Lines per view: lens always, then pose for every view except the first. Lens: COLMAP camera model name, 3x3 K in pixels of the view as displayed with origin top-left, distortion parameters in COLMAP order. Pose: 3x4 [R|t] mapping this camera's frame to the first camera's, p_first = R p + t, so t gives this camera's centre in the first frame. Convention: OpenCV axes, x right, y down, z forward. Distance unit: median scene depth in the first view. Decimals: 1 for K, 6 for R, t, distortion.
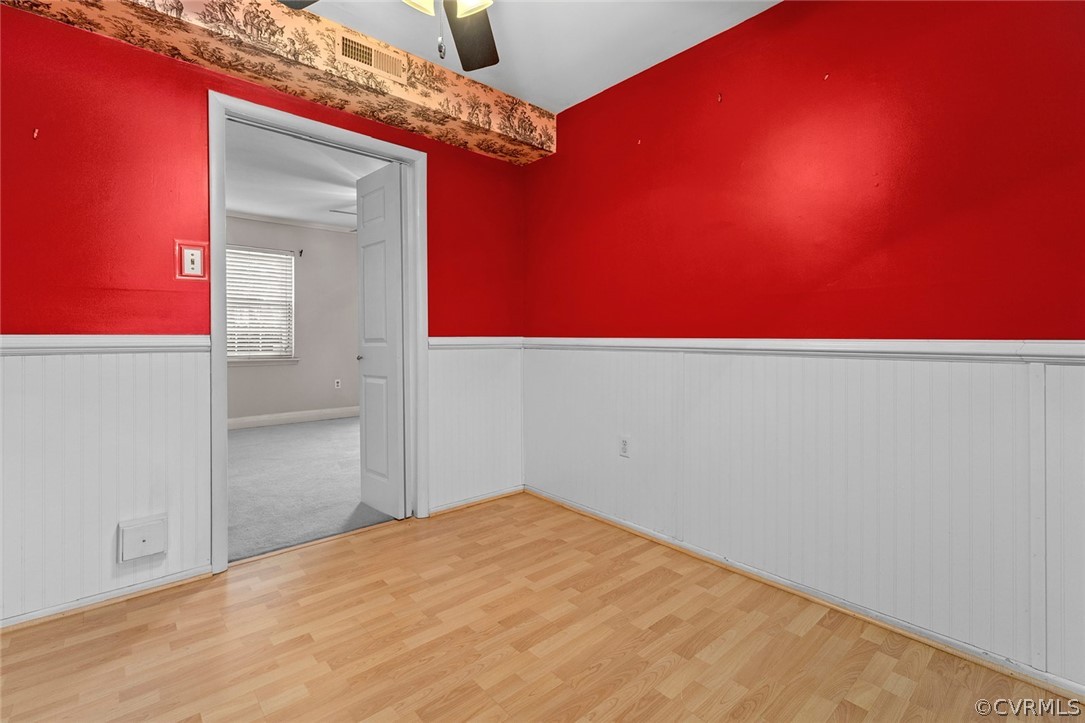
lens RADIAL K [[486.6, 0, 543.4], [0, 486.6, 341.7], [0, 0, 1]] dist [0.000159, -0.000428]
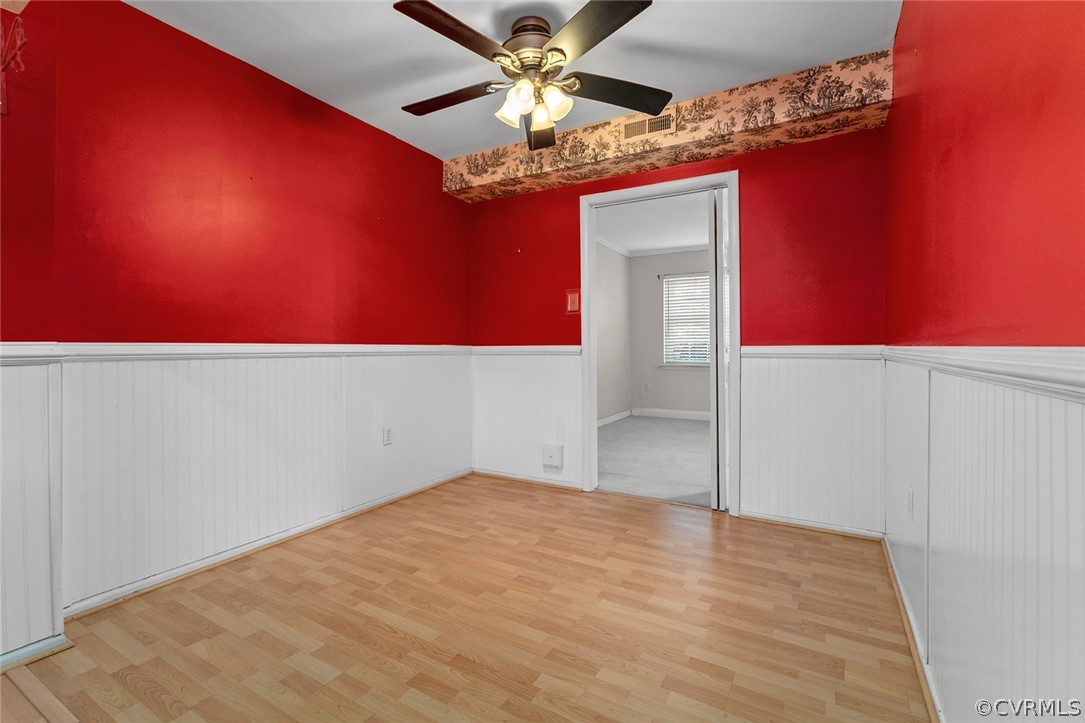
lens RADIAL K [[482.8, 0, 542.5], [0, 482.8, 361.5], [0, 0, 1]] dist [-0.000137, -0.000292]
pose [[0.304374, 0.025556, -0.952210, 0.698569], [-0.007578, 0.999673, 0.024407, 0.002025], [0.952522, -0.000213, 0.304468, 0.315639]]
